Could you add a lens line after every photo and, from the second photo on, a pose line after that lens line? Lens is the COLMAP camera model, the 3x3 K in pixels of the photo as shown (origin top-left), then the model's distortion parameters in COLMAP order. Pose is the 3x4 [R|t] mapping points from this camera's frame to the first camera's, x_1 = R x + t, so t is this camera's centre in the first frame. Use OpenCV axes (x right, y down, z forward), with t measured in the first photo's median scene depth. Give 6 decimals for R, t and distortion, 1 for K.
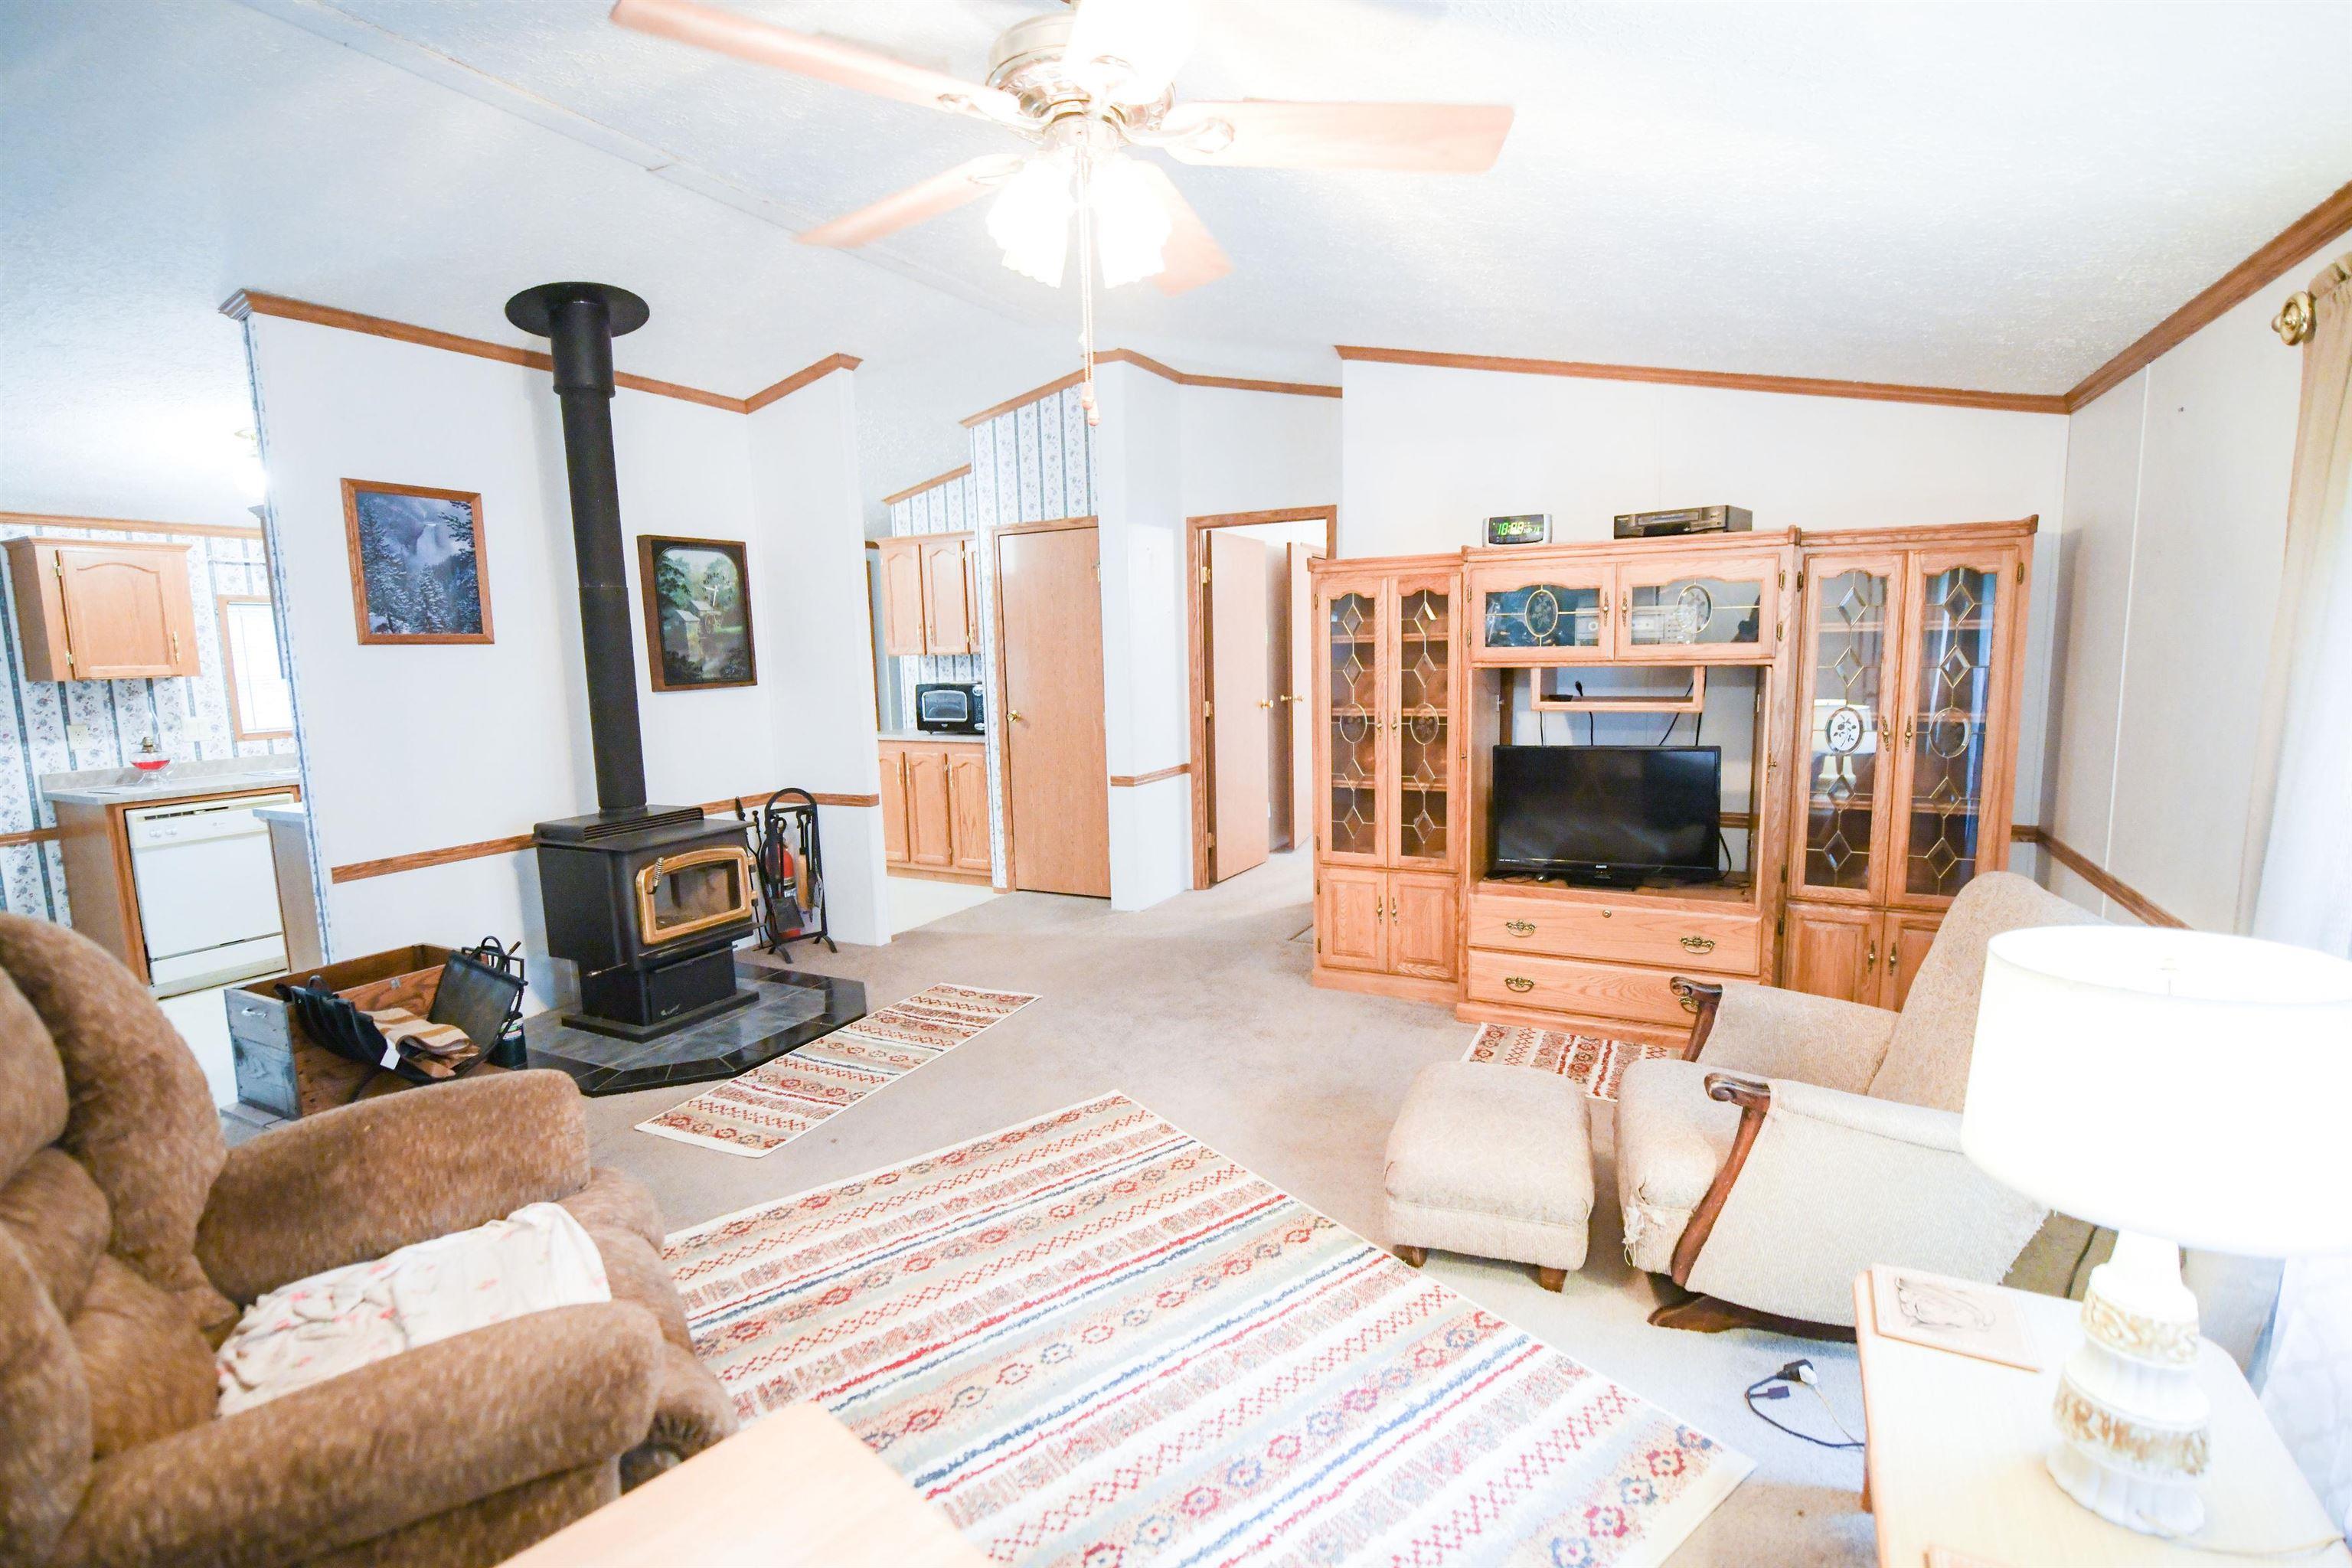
lens RADIAL K [[1063.9, 0, 1176.0], [0, 1063.9, 784.0], [0, 0, 1]] dist [-0.012229, -0.000082]
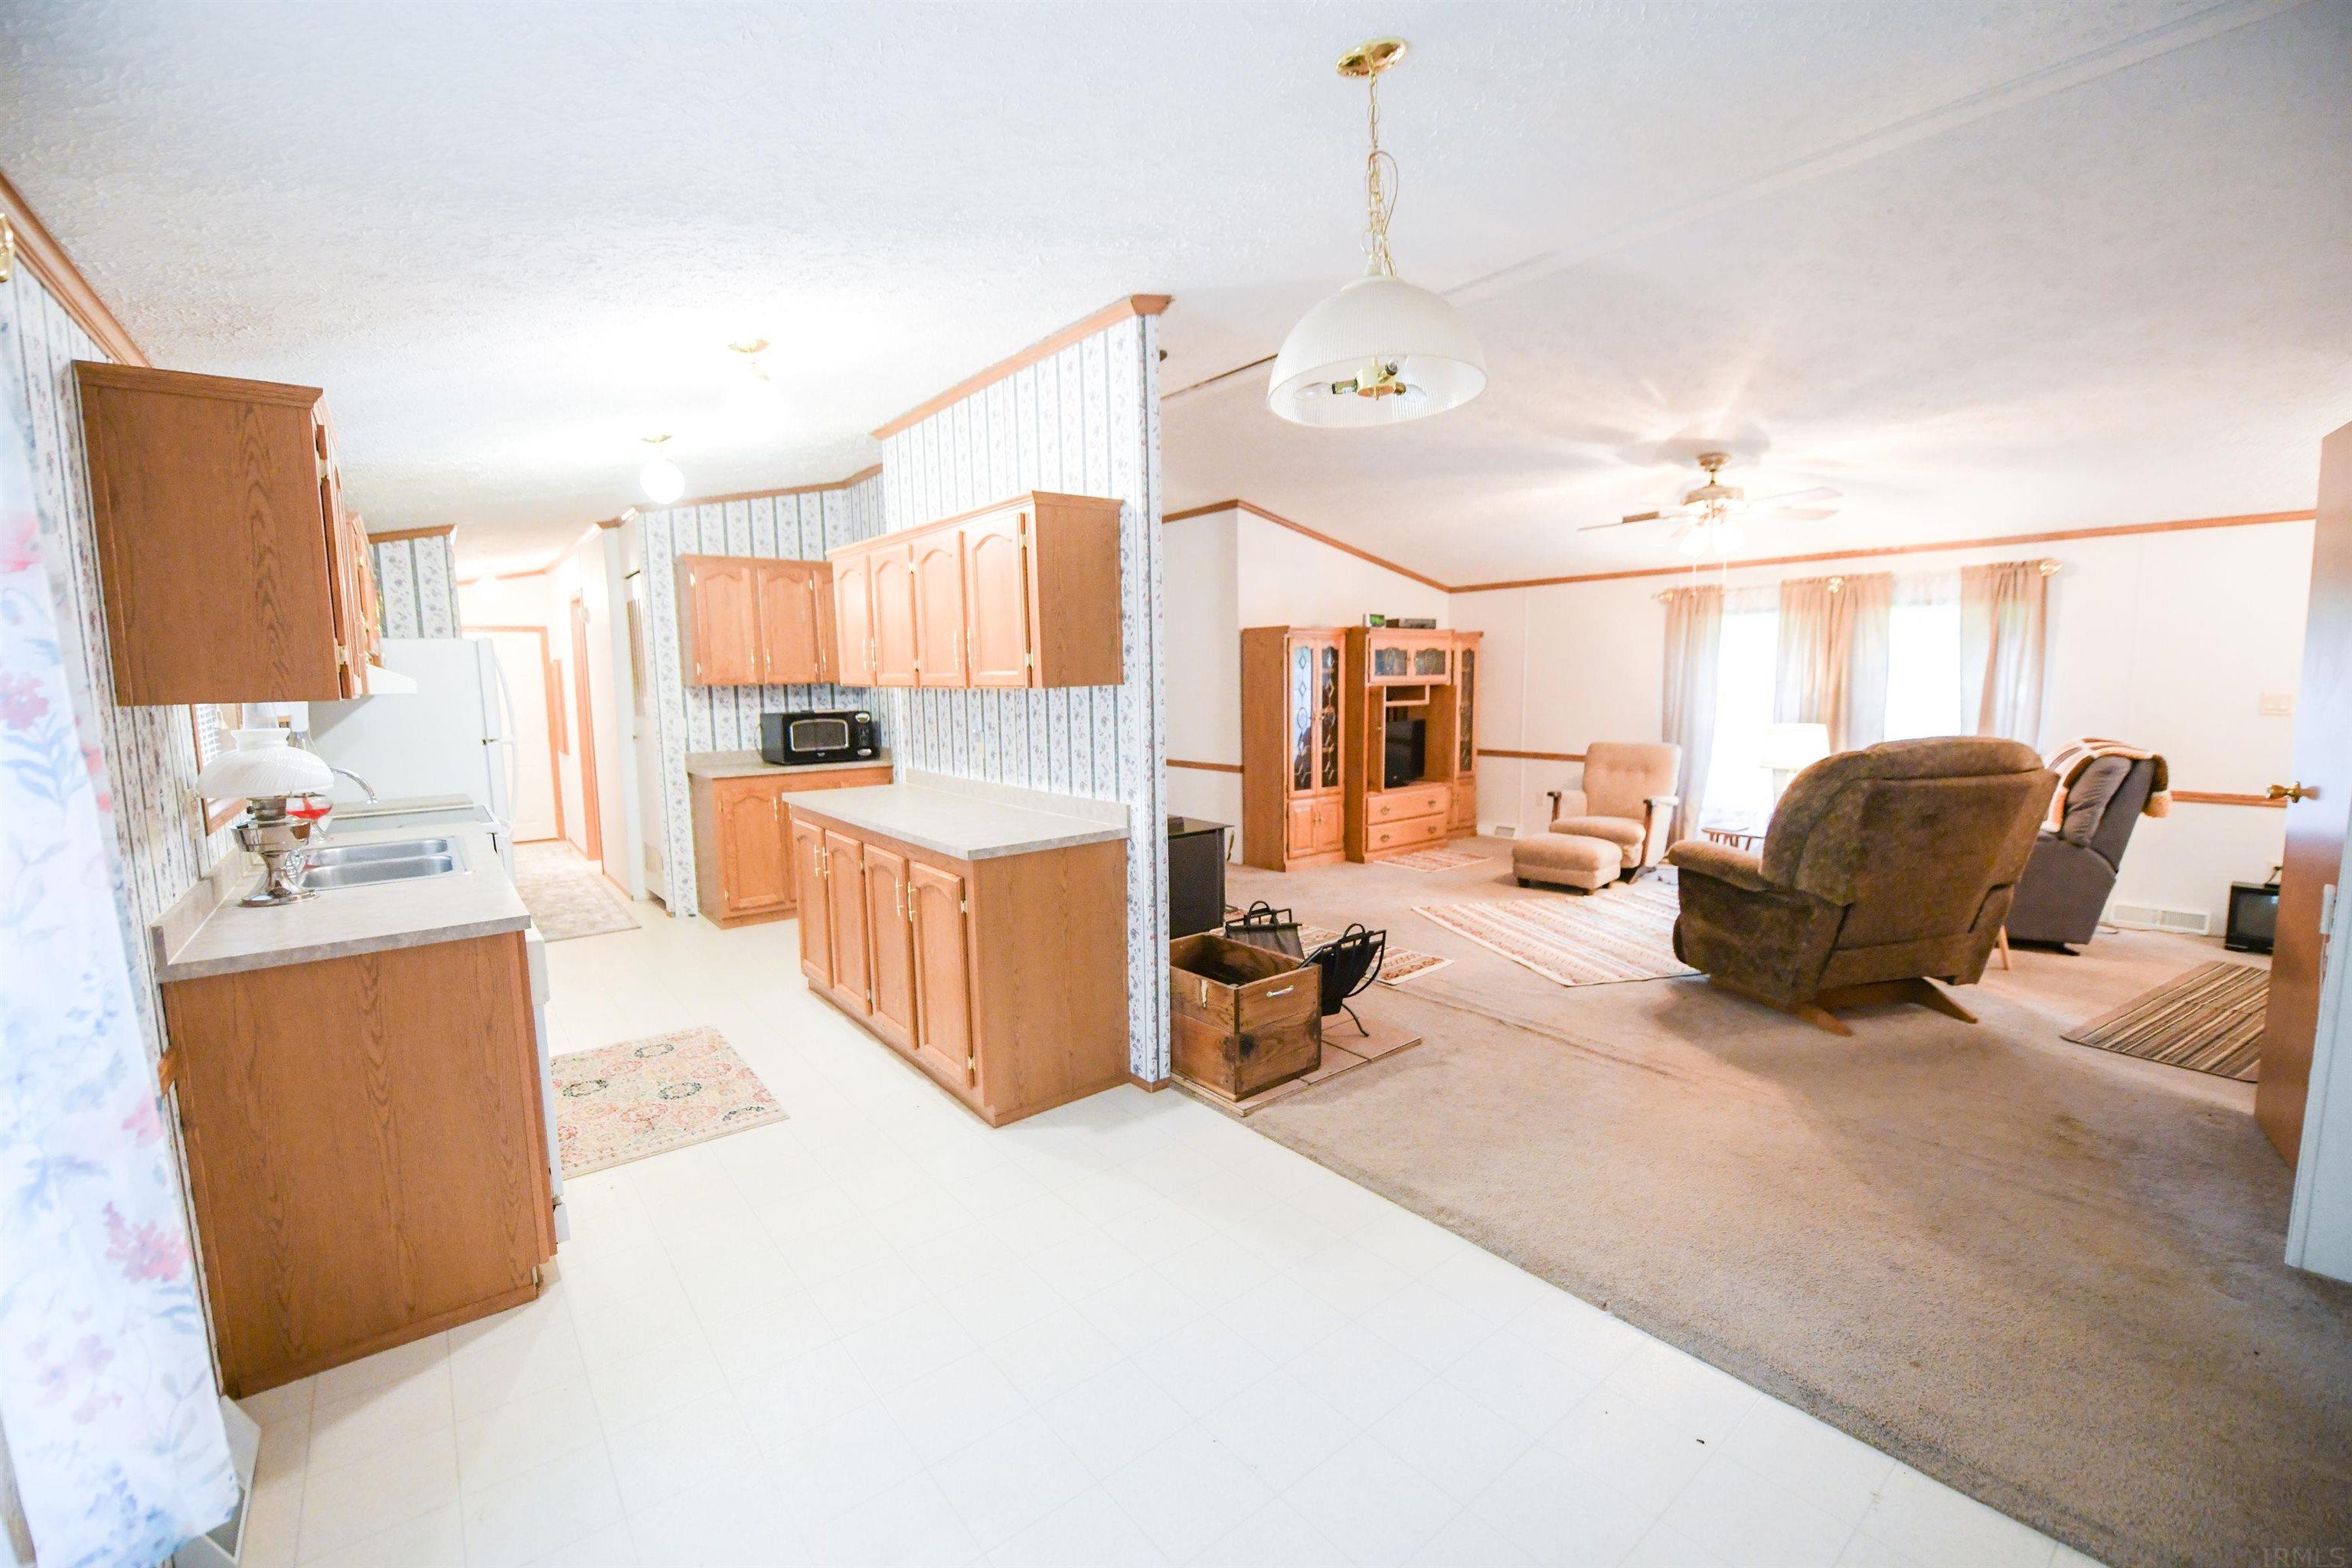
lens RADIAL K [[963.2, 0, 1182.7], [0, 963.2, 785.4], [0, 0, 1]] dist [-0.001287, -0.000382]
pose [[0.408796, -0.086910, 0.908478, -2.019220], [0.120327, 0.991898, 0.040746, -0.050618], [-0.904659, 0.092657, 0.415941, 0.736243]]
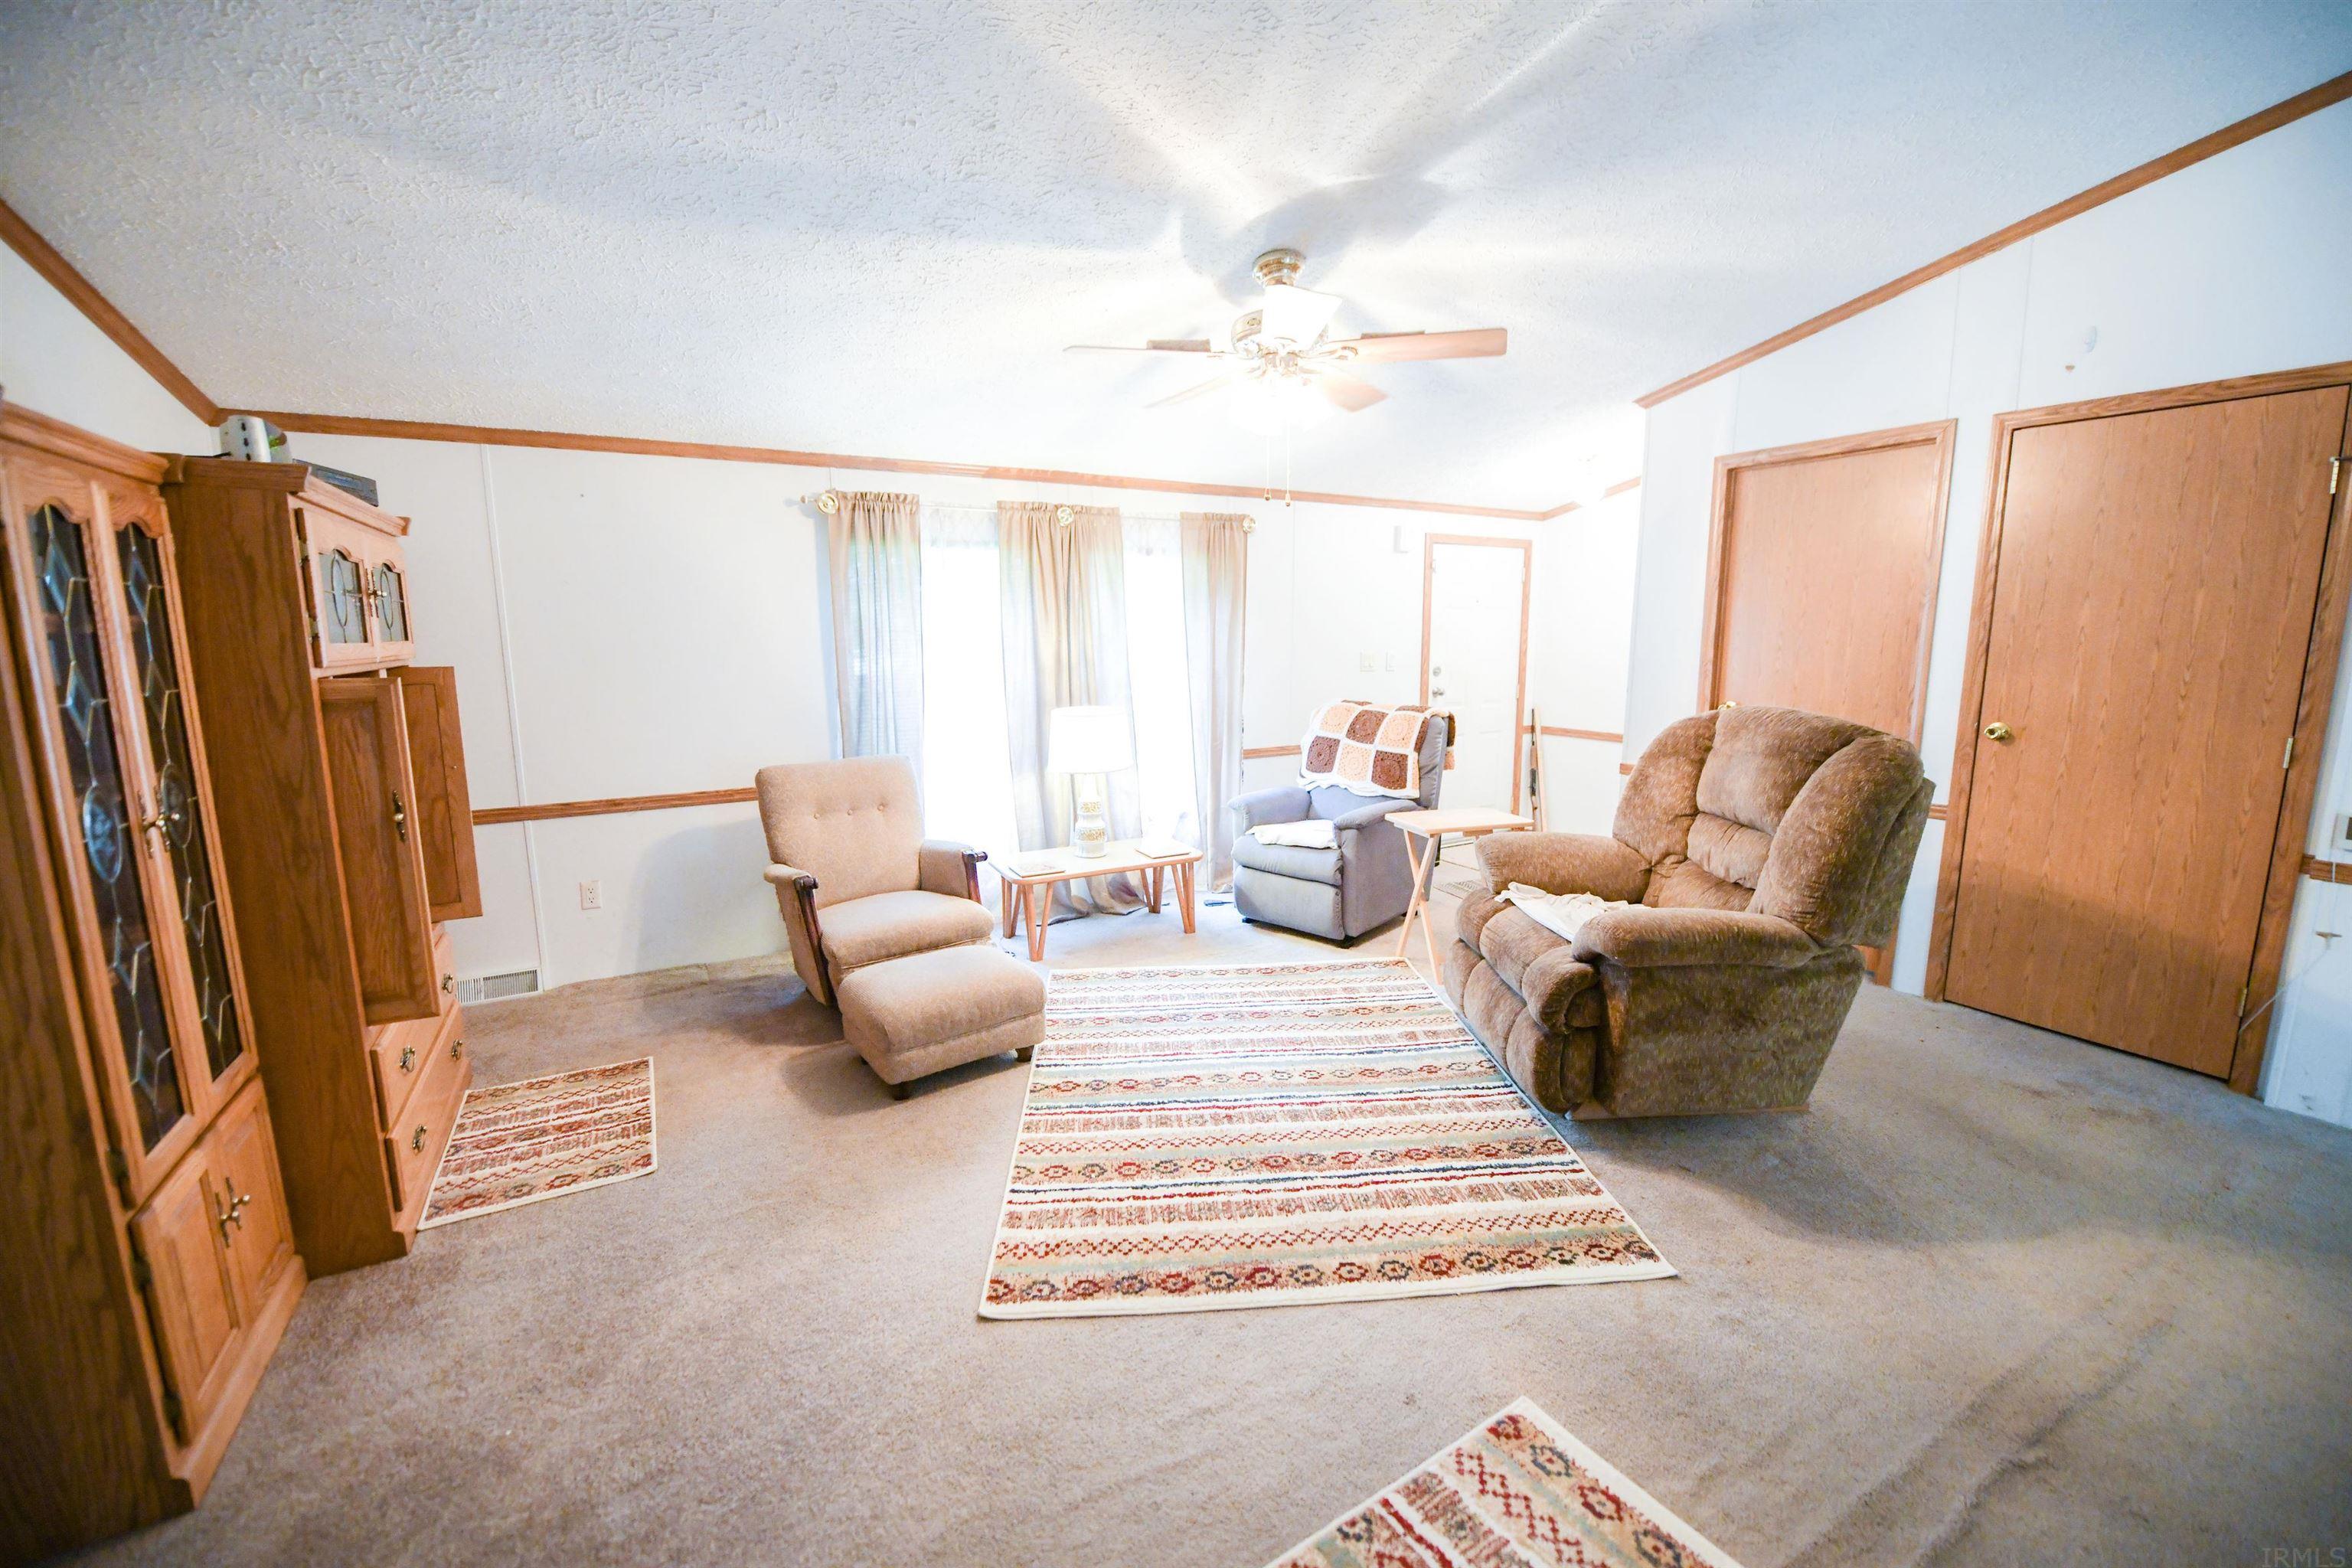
lens RADIAL K [[974.3, 0, 1175.2], [0, 974.3, 727.8], [0, 0, 1]] dist [-0.003035, -0.000387]
pose [[-0.840115, -0.029761, 0.541591, -0.534978], [0.095135, 0.974931, 0.201146, -0.191178], [-0.534000, 0.220510, -0.816222, 1.543320]]
